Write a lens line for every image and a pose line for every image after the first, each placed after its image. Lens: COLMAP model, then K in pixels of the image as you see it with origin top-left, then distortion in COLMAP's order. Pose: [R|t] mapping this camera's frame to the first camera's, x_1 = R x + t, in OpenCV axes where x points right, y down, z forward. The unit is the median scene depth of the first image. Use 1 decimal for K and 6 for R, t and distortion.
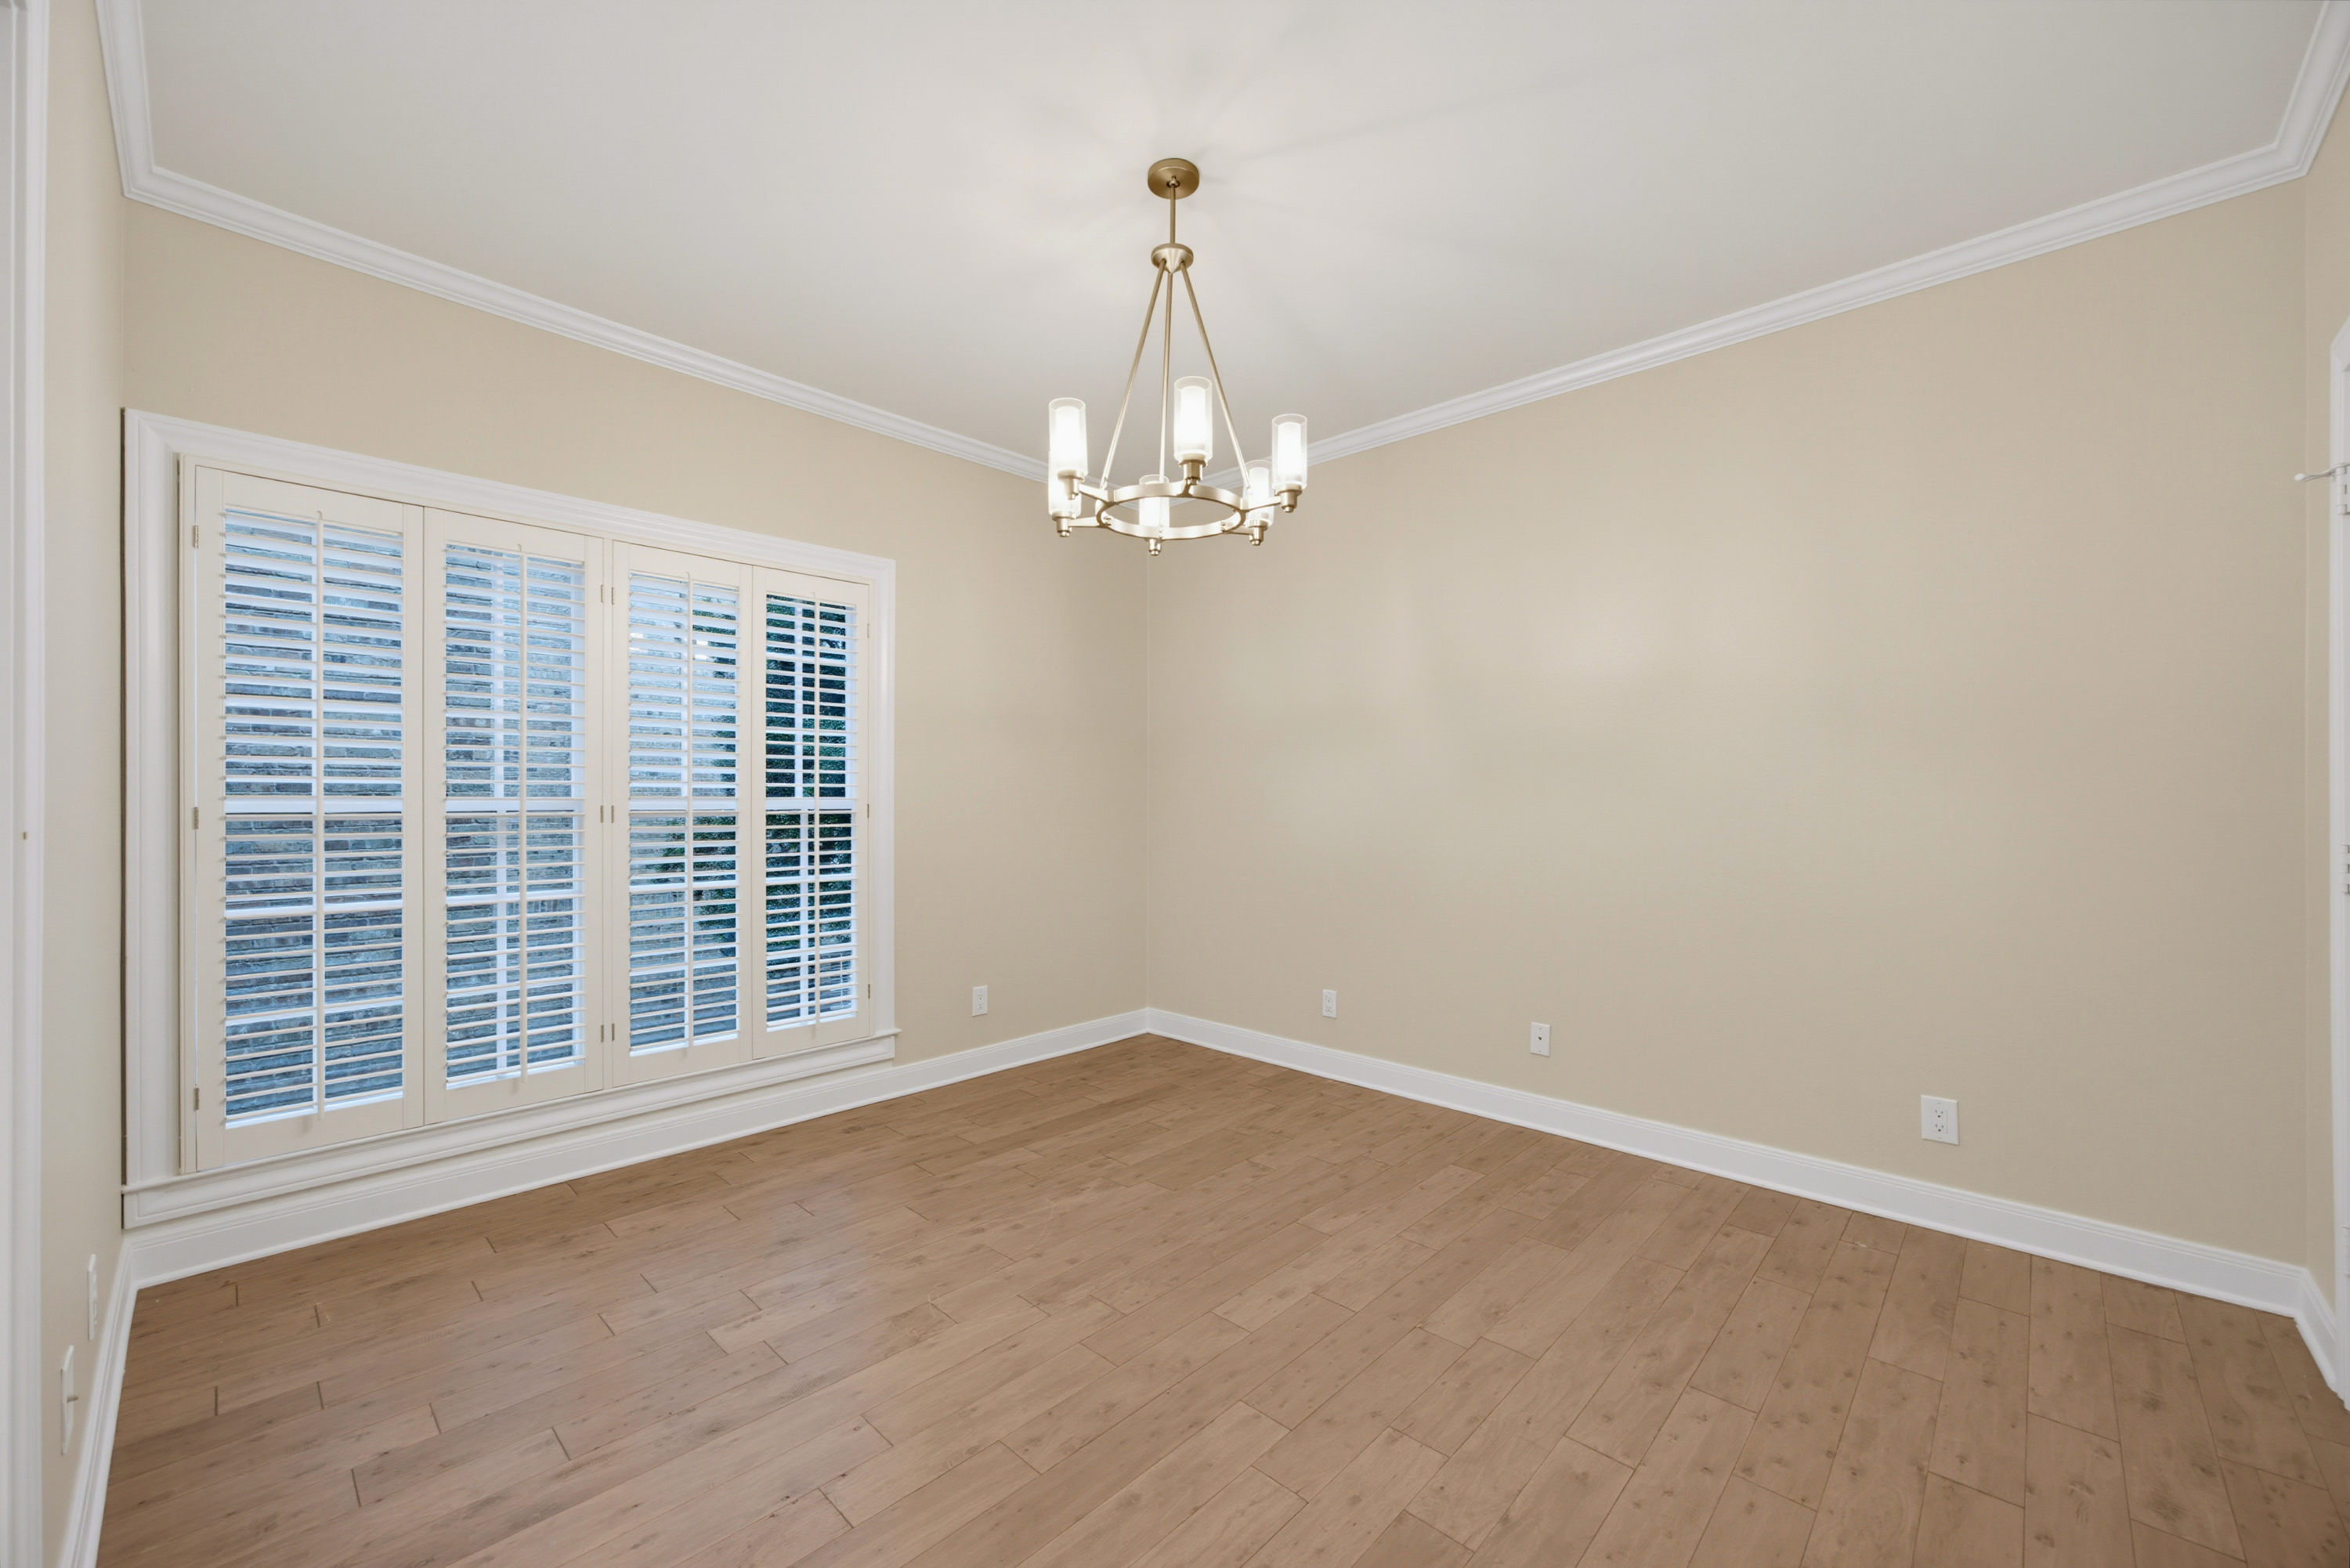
lens RADIAL K [[913.8, 0, 1195.6], [0, 913.8, 788.5], [0, 0, 1]] dist [-0.002128, -0.000074]
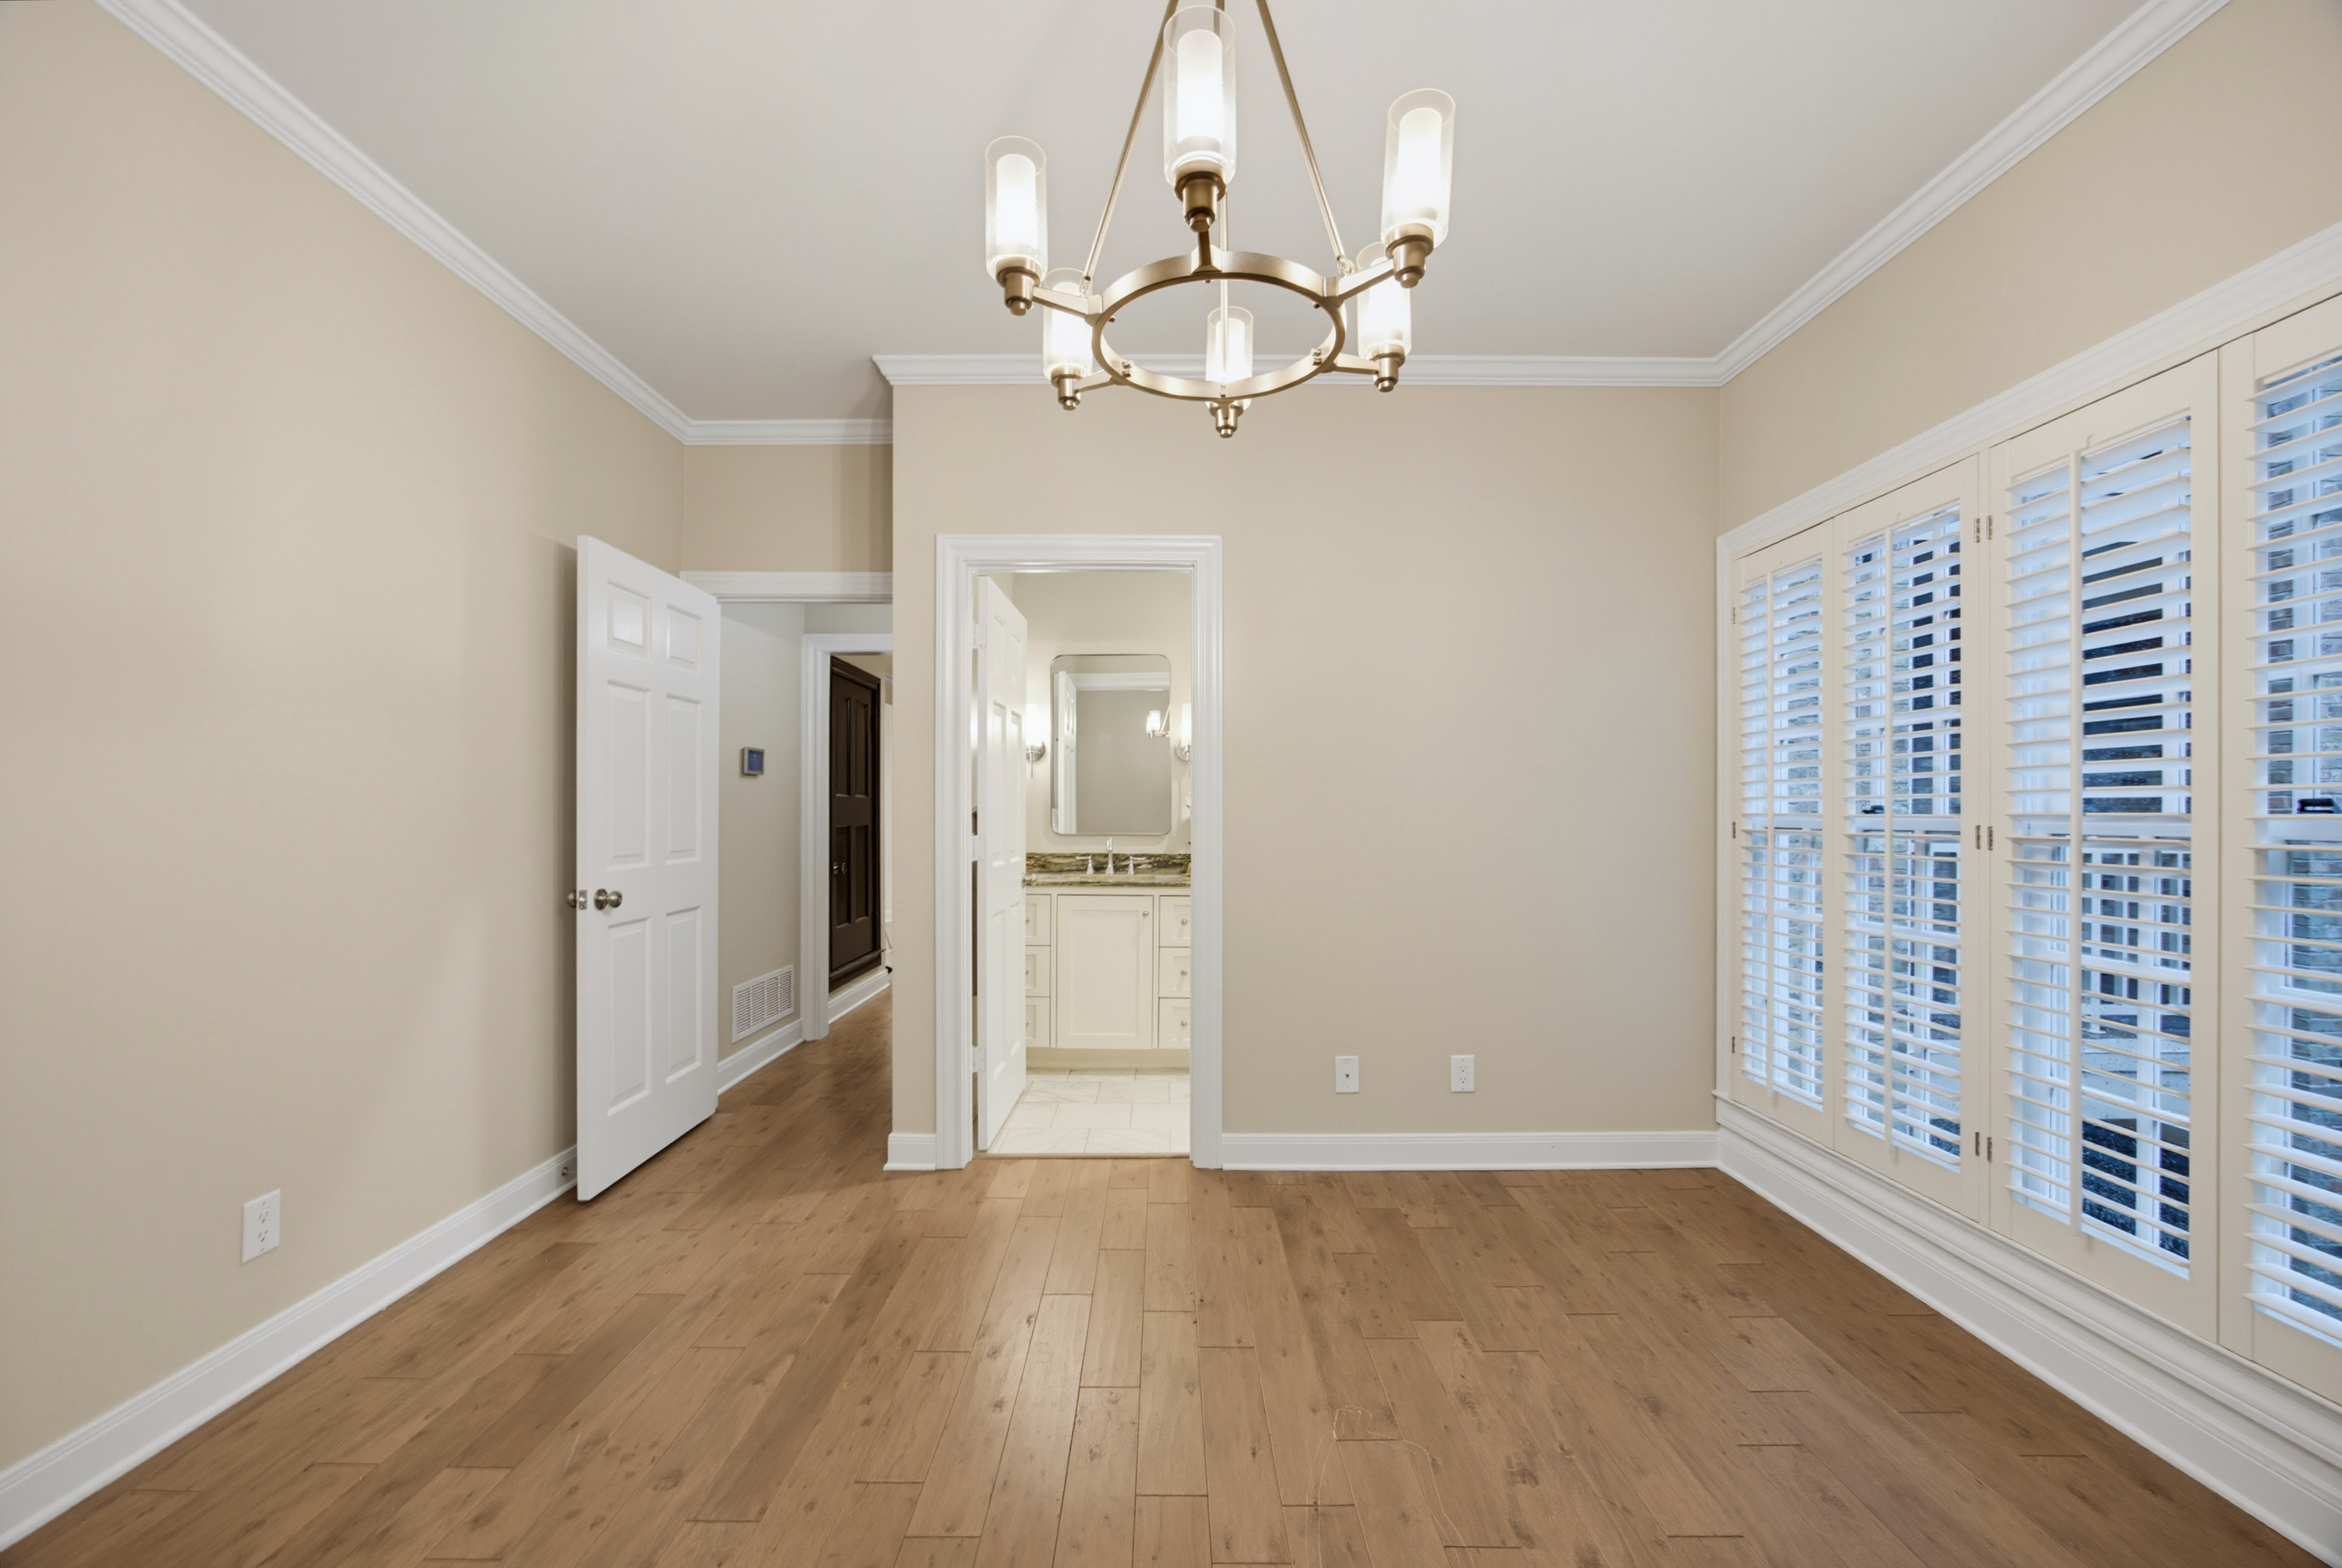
lens RADIAL K [[910.6, 0, 1180.9], [0, 910.6, 802.2], [0, 0, 1]] dist [-0.002128, -0.000074]
pose [[-0.721503, -0.006036, -0.692385, 0.455491], [0.003813, 0.999912, -0.012690, -0.000681], [0.692401, -0.011796, -0.721417, 1.578619]]
